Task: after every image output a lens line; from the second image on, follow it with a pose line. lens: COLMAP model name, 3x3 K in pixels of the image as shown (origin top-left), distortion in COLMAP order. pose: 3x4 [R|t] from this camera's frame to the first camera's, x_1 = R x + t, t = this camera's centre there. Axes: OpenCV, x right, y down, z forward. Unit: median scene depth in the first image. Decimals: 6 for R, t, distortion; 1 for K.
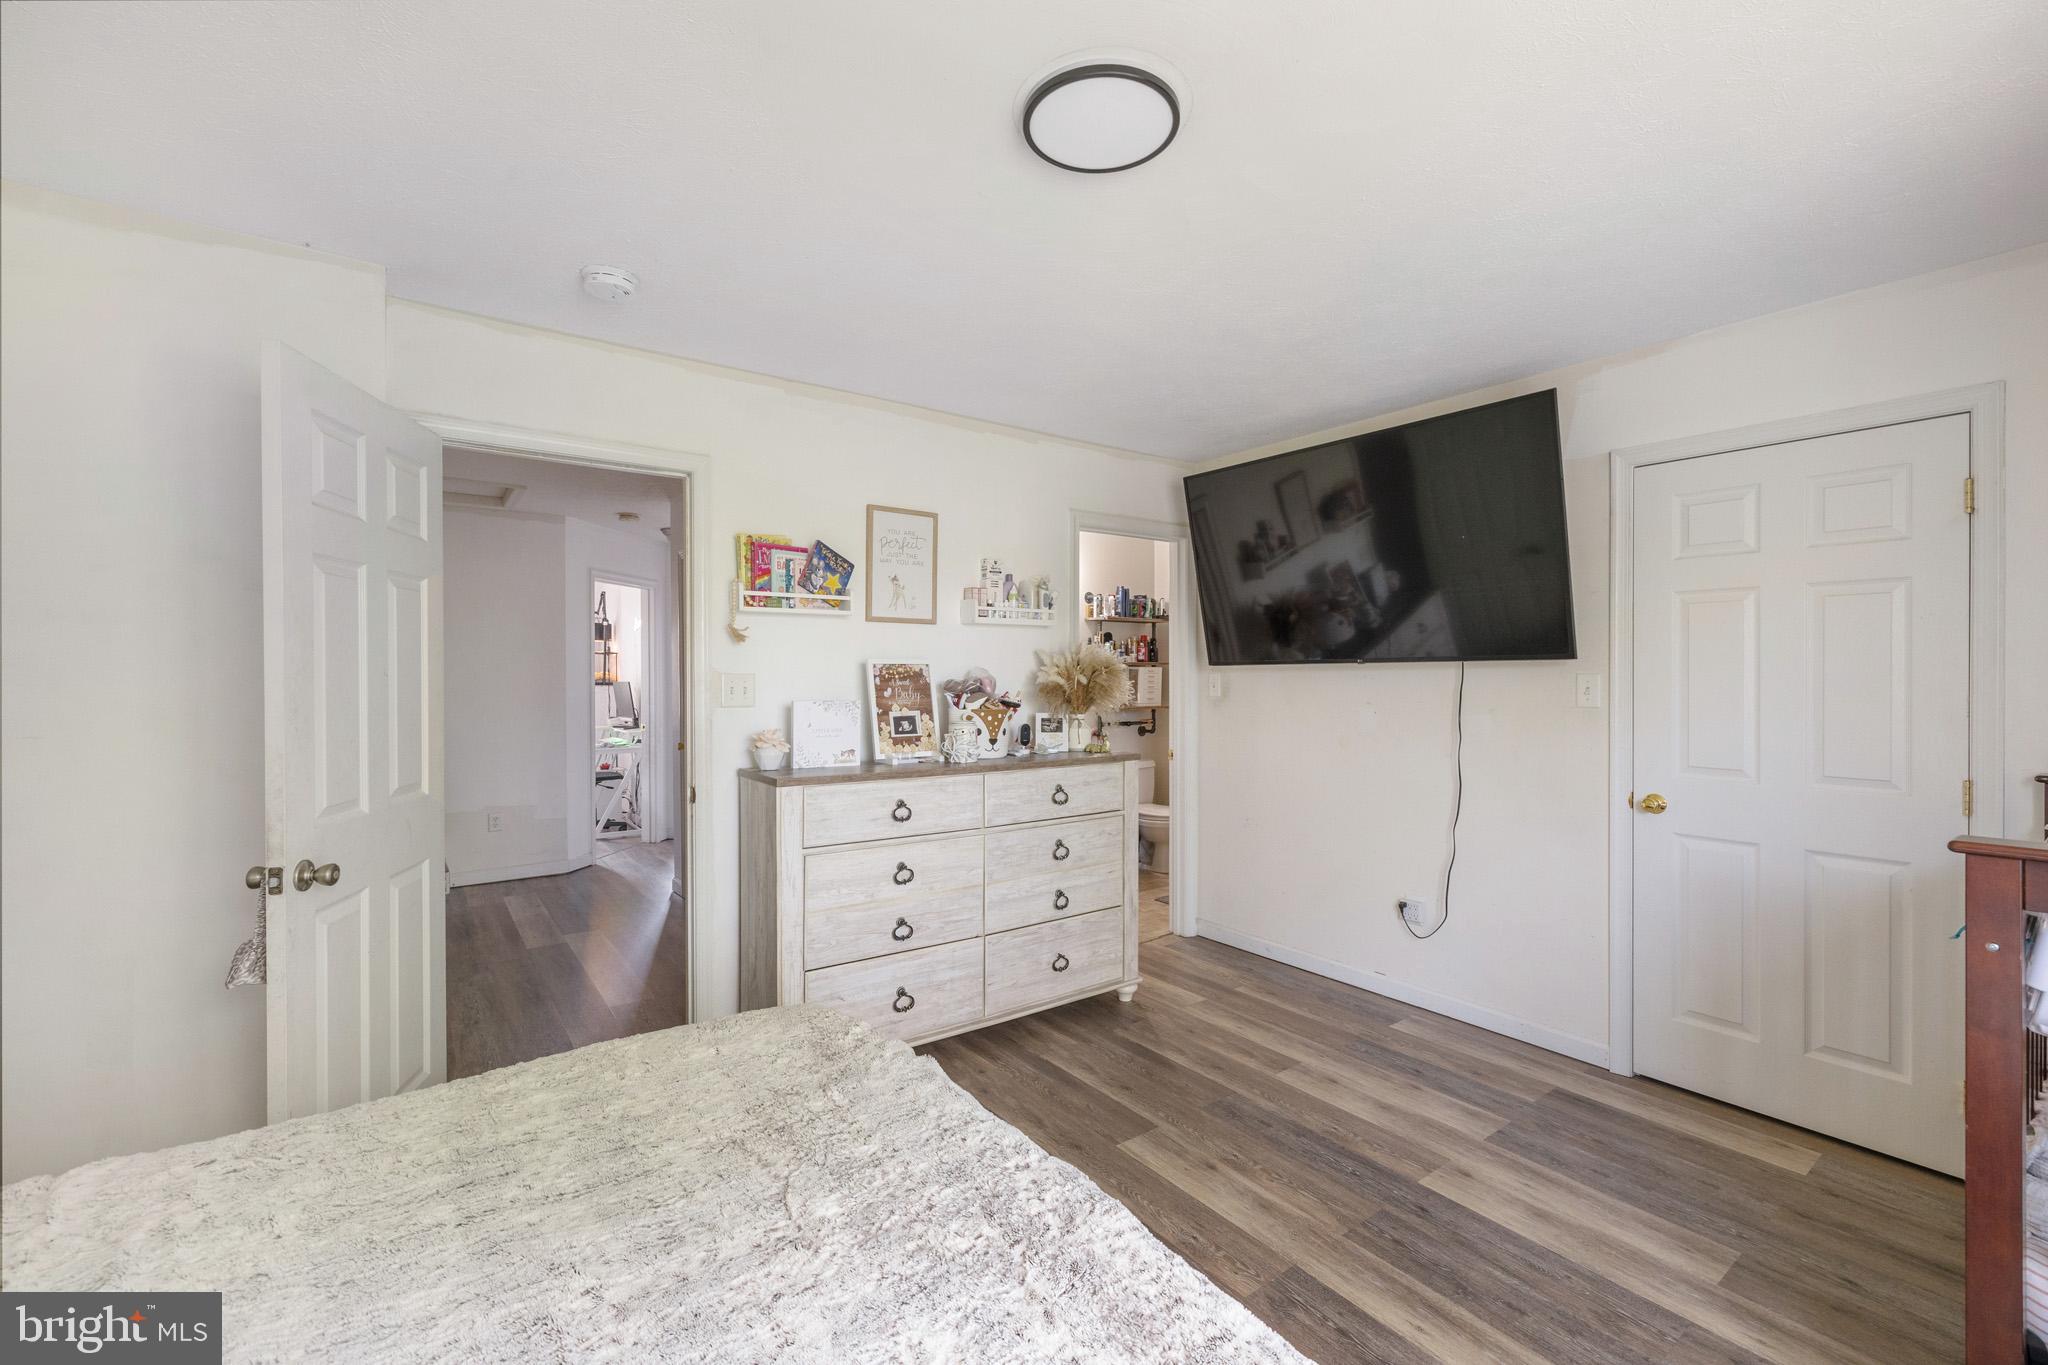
lens RADIAL K [[859.5, 0, 1034.9], [0, 859.5, 684.2], [0, 0, 1]] dist [-0.000912, -0.000188]
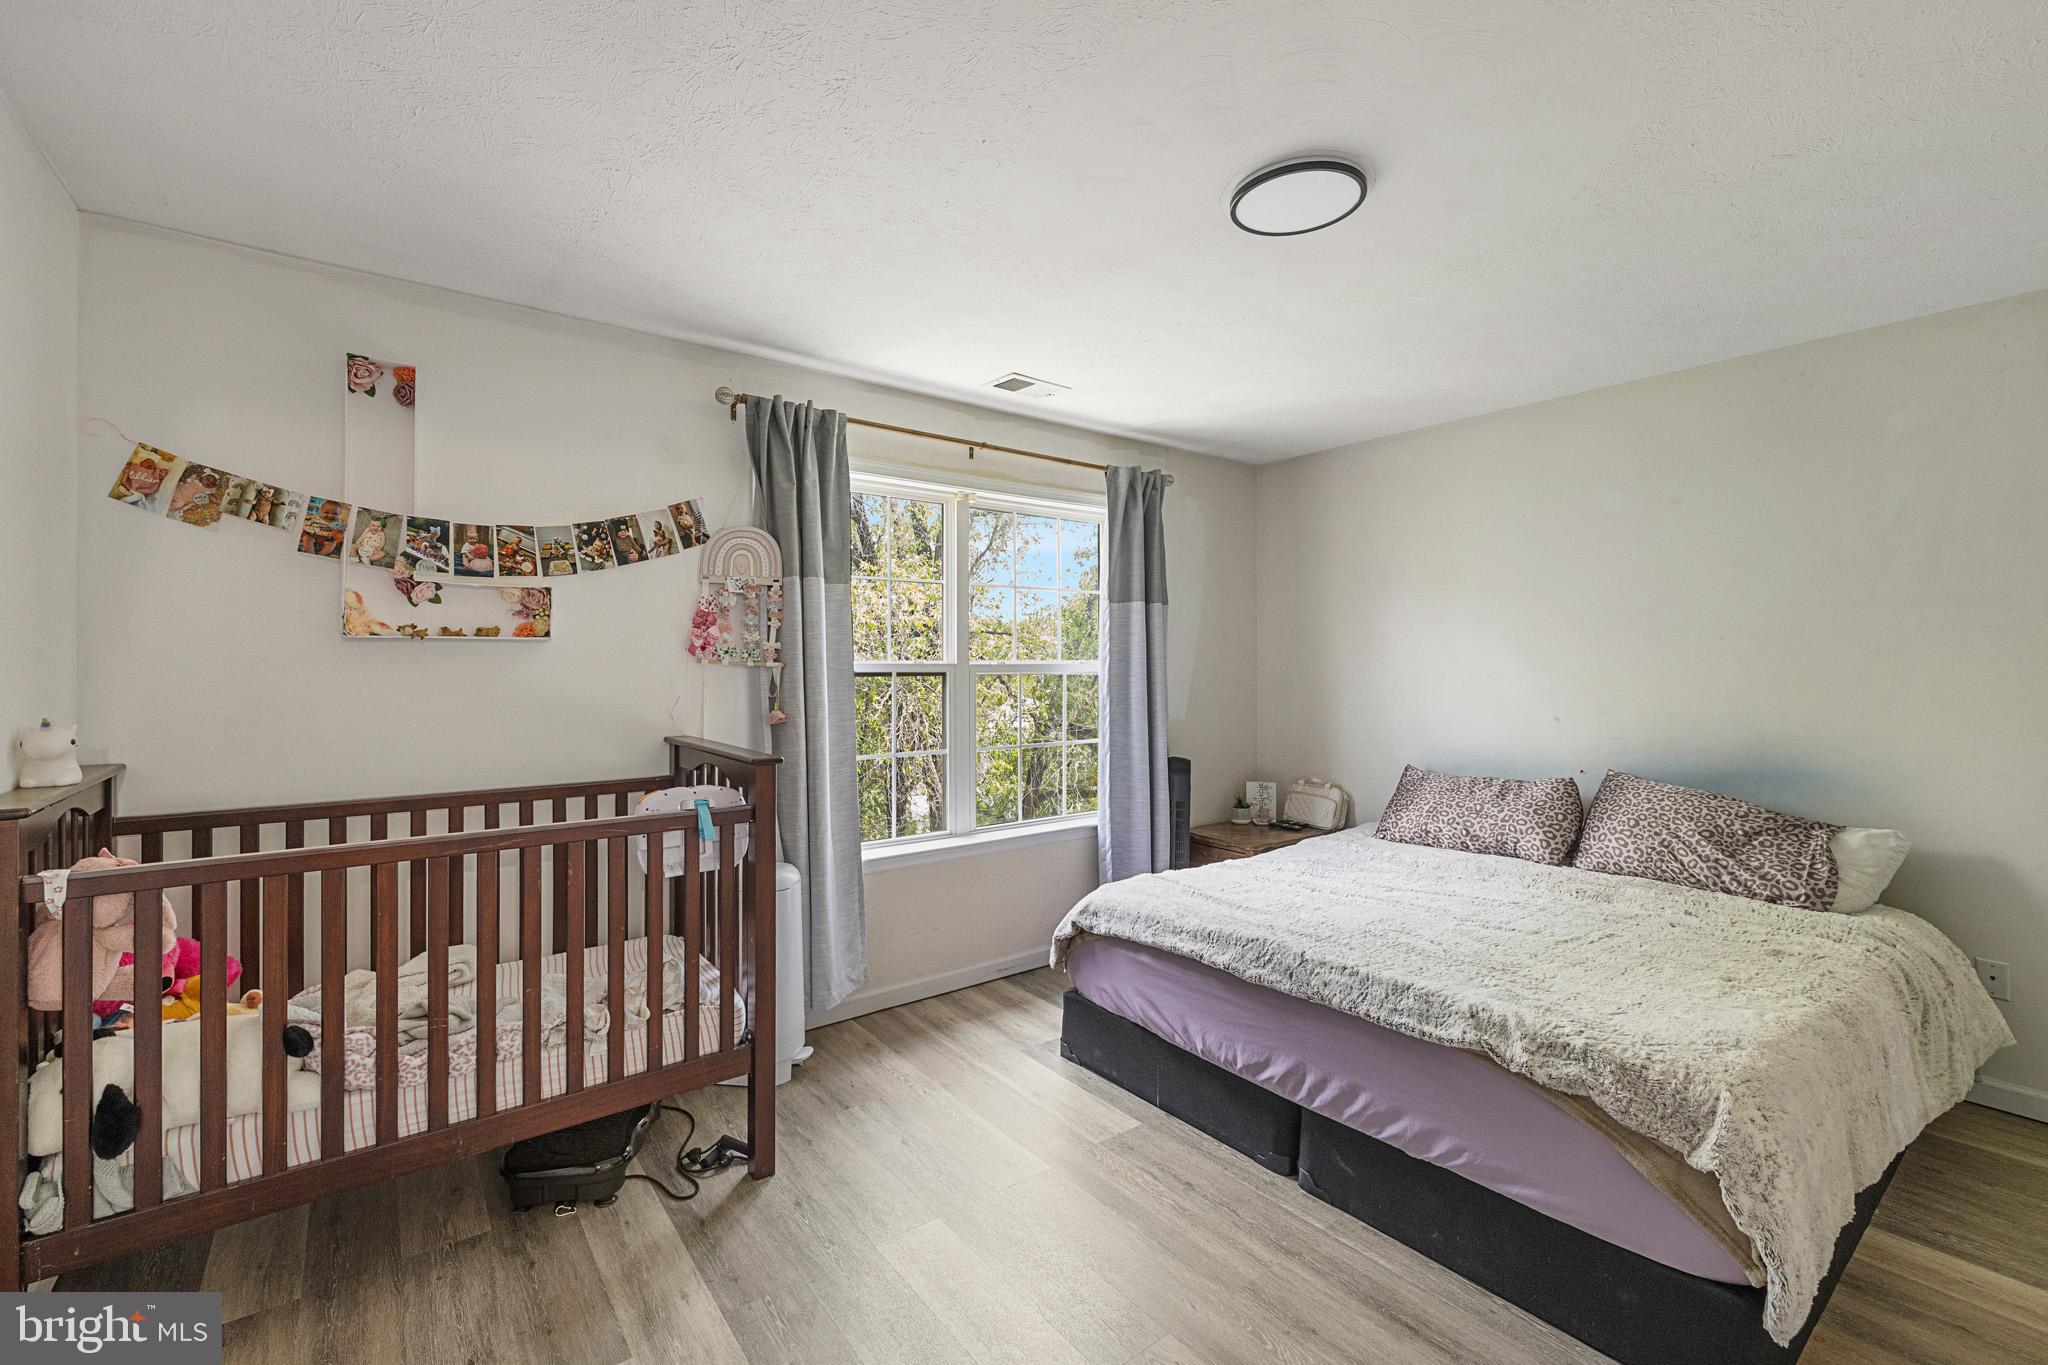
lens RADIAL K [[859.5, 0, 1019.3], [0, 859.5, 679.2], [0, 0, 1]] dist [-0.000912, -0.000188]
pose [[-0.999929, -0.001995, -0.011787, 0.286140], [-0.002426, 0.999323, 0.036720, -0.022366], [0.011706, 0.036746, -0.999256, 1.311119]]
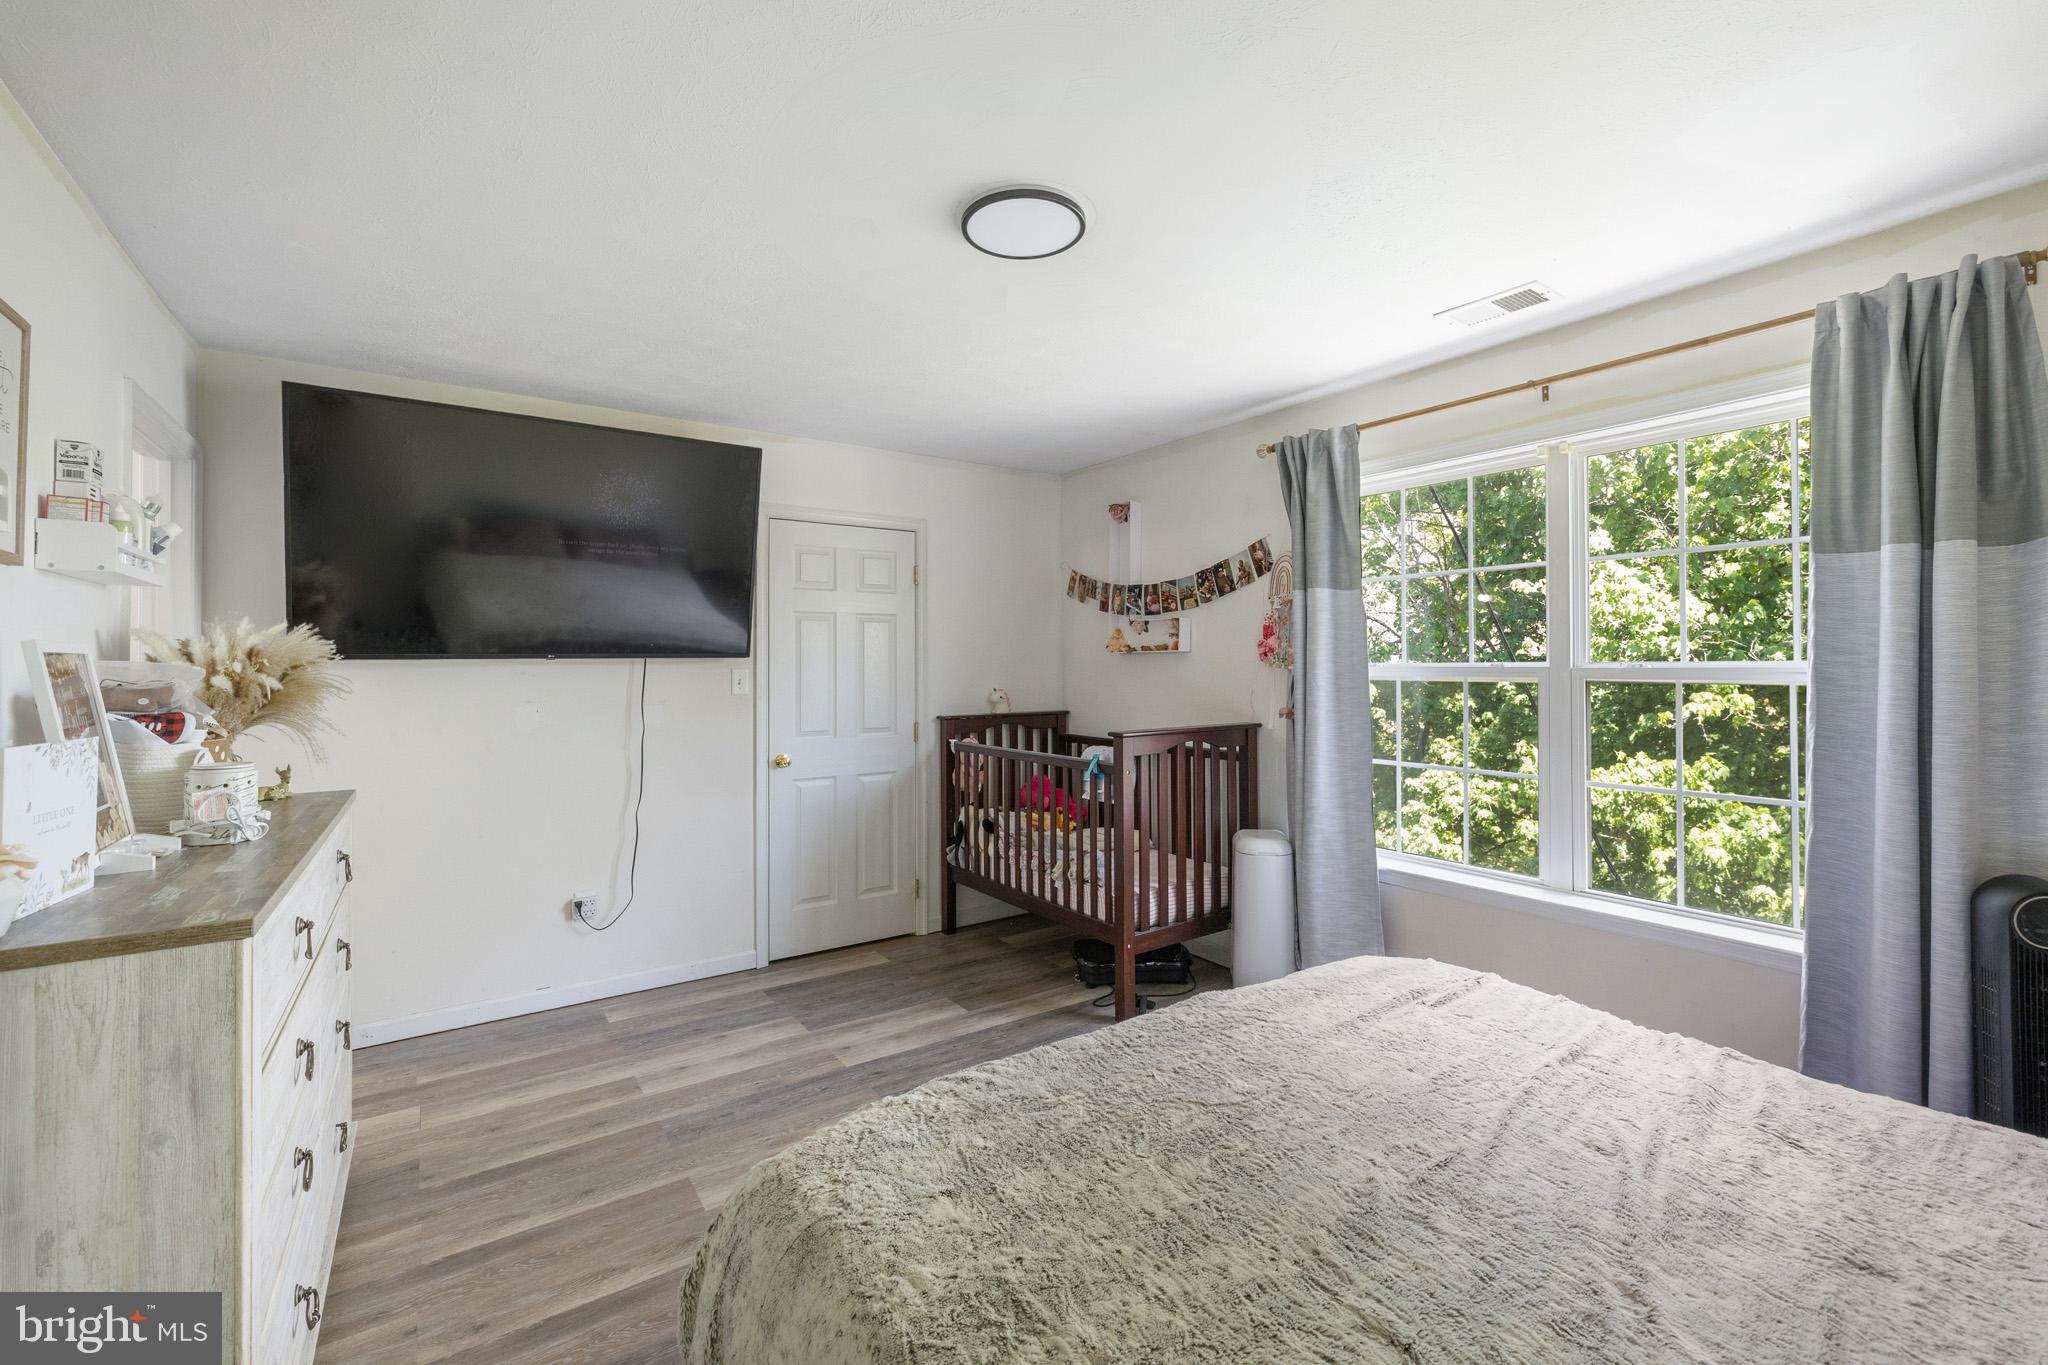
lens RADIAL K [[859.5, 0, 1031.7], [0, 859.5, 663.3], [0, 0, 1]] dist [-0.000912, -0.000188]
pose [[0.026681, 0.001999, 0.999642, -0.688761], [0.018337, 0.999829, -0.002489, -0.009576], [-0.999476, 0.018397, 0.026640, 0.568384]]
